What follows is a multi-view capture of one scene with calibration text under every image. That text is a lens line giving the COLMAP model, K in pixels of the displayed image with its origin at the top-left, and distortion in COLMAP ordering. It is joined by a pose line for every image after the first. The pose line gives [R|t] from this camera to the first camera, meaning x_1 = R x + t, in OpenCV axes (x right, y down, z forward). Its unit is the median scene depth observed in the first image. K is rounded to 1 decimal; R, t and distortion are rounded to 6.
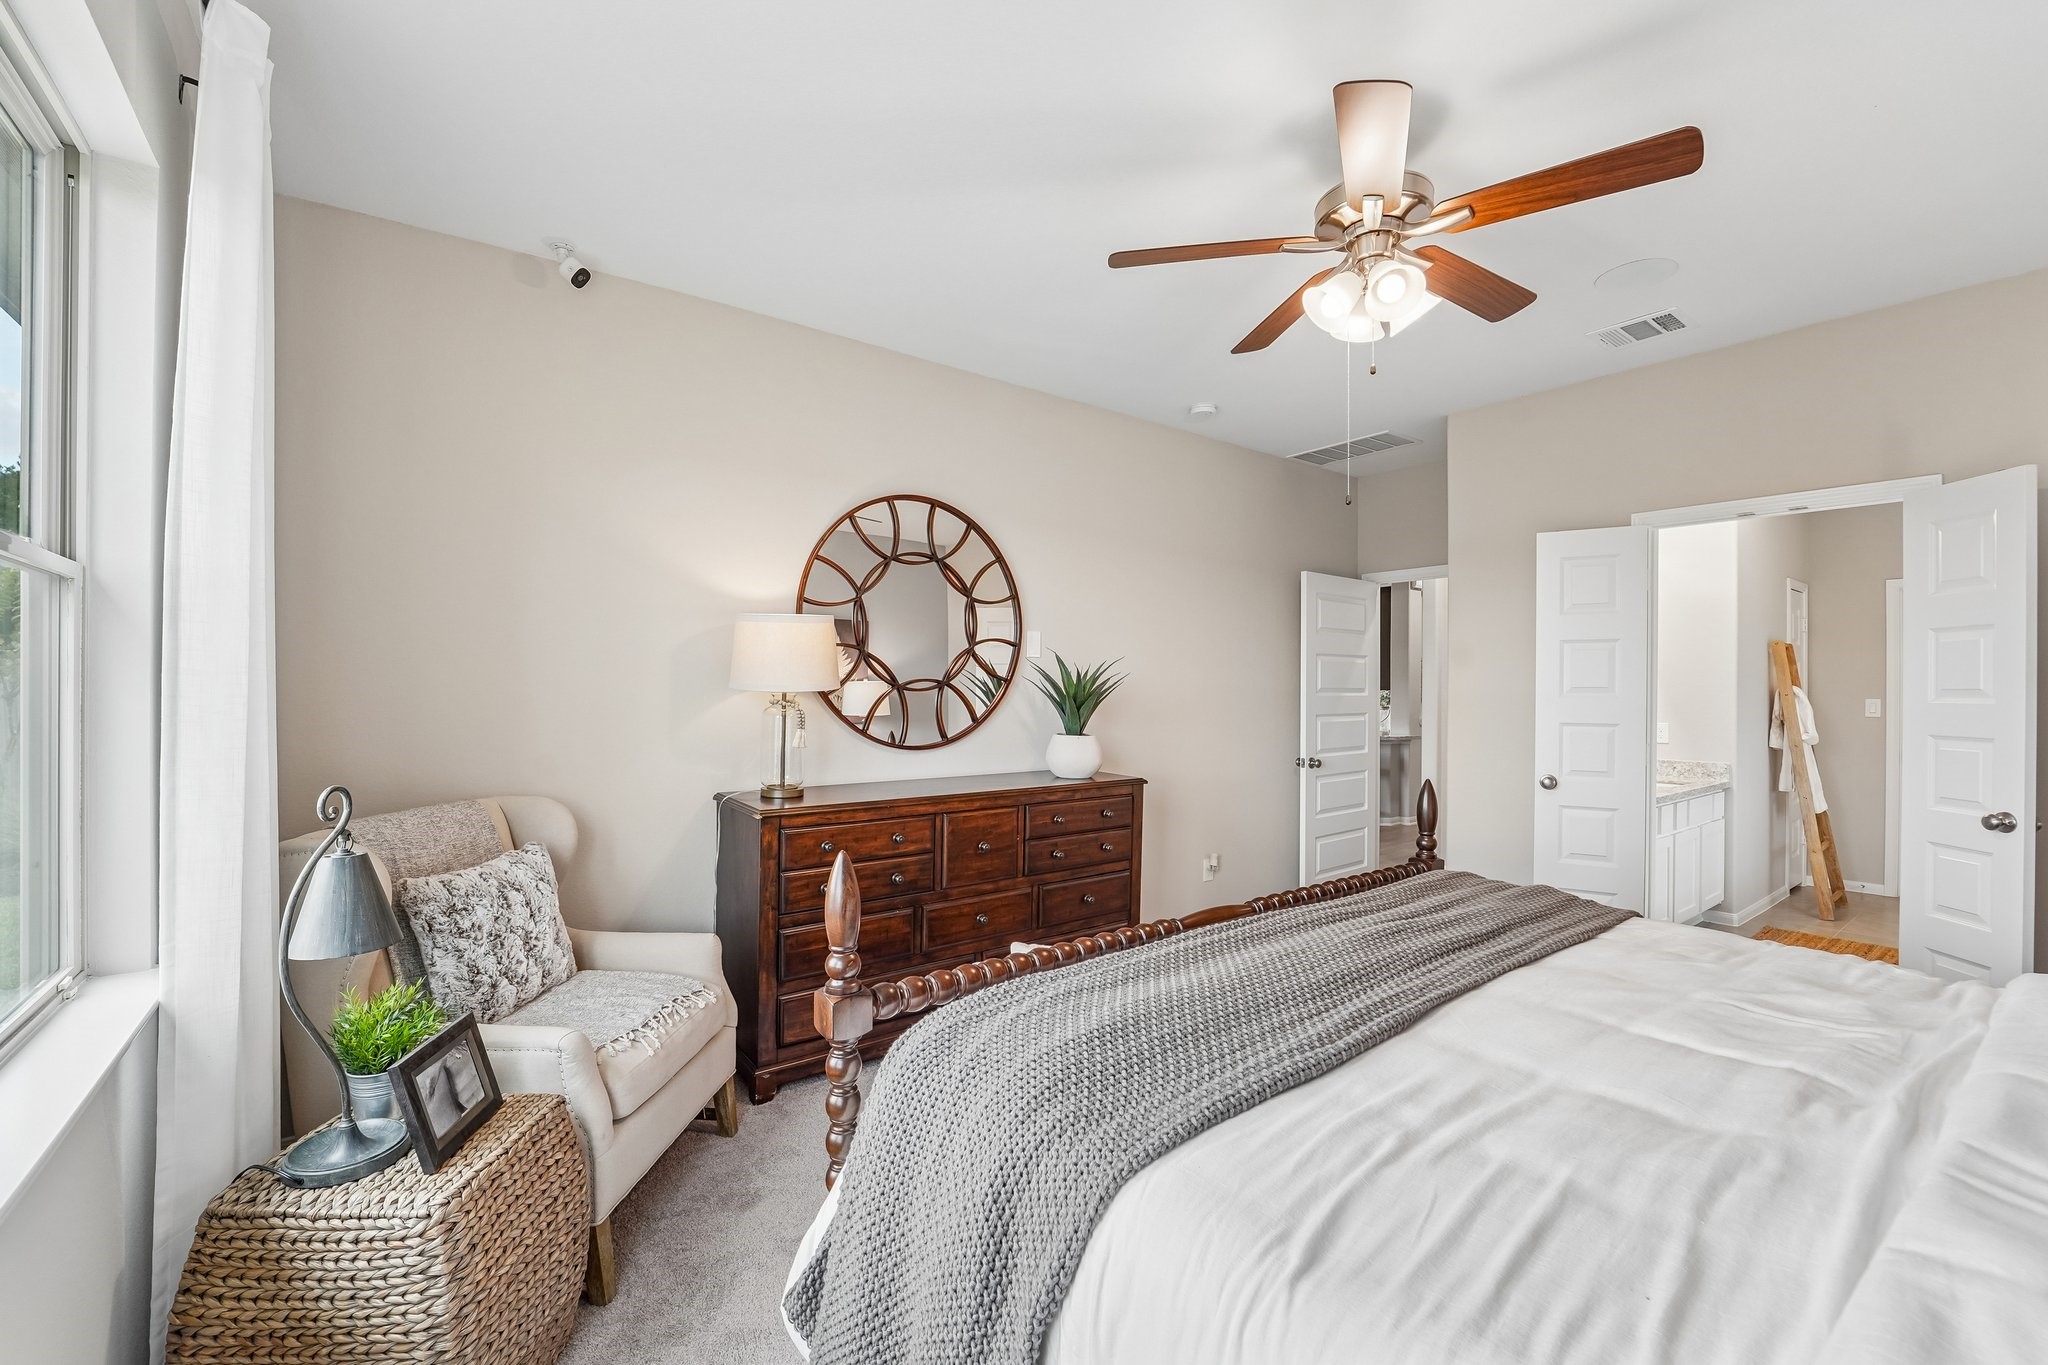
lens RADIAL K [[859.3, 0, 1013.2], [0, 859.3, 701.9], [0, 0, 1]] dist [-0.025388, 0.001902]
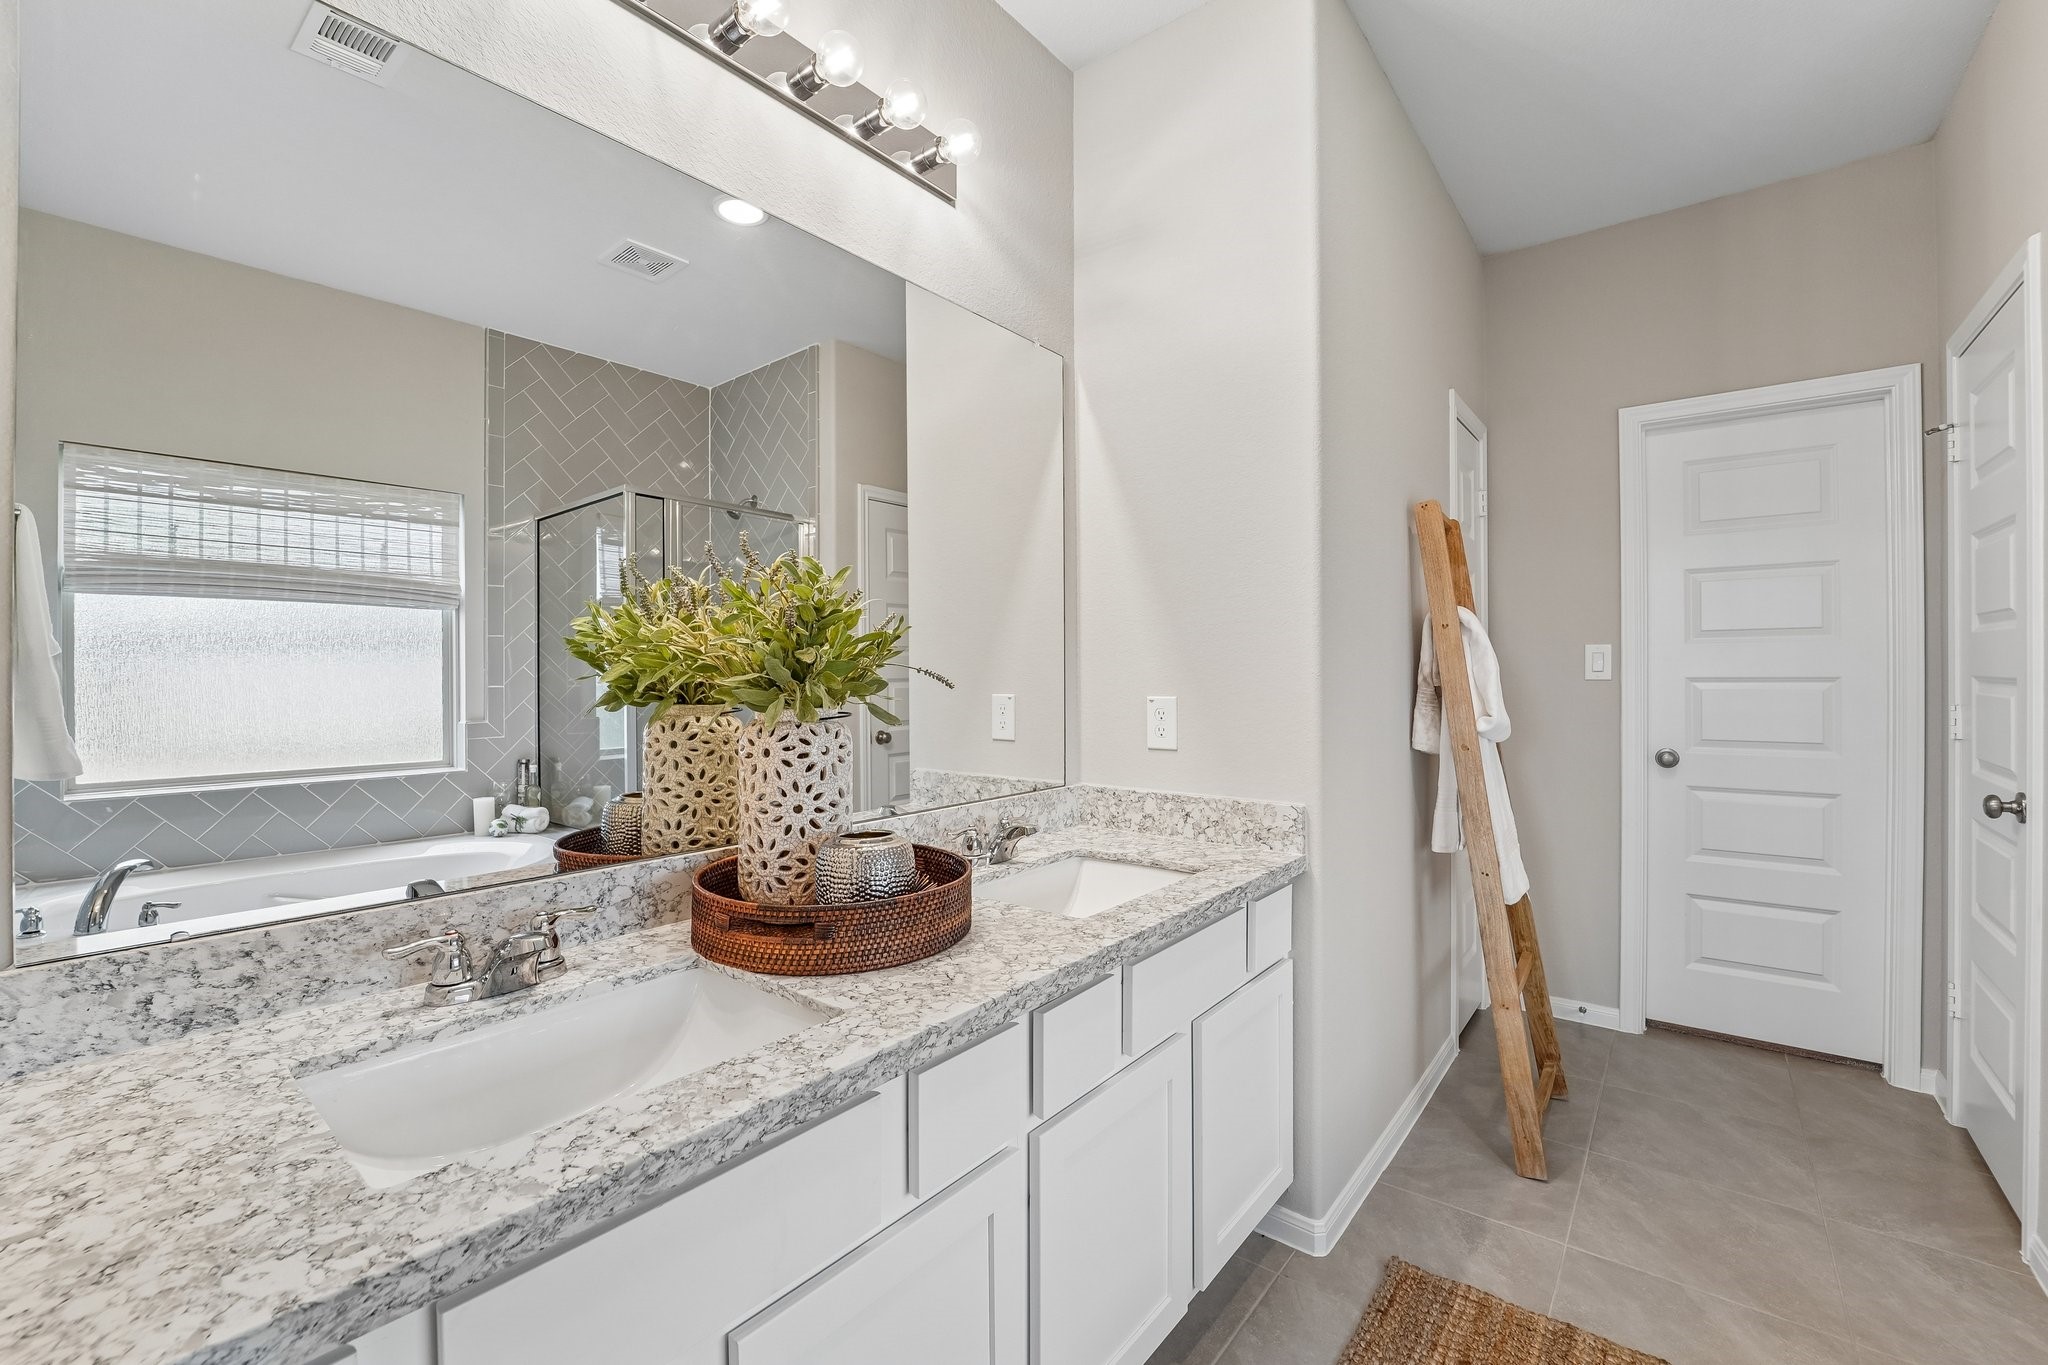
lens RADIAL K [[859.3, 0, 1025.3], [0, 859.3, 671.4], [0, 0, 1]] dist [-0.025388, 0.001902]
pose [[0.967276, -0.002236, 0.253715, 0.598343], [0.004331, 0.999961, -0.007699, 0.016646], [-0.253688, 0.008546, 0.967248, 0.631504]]
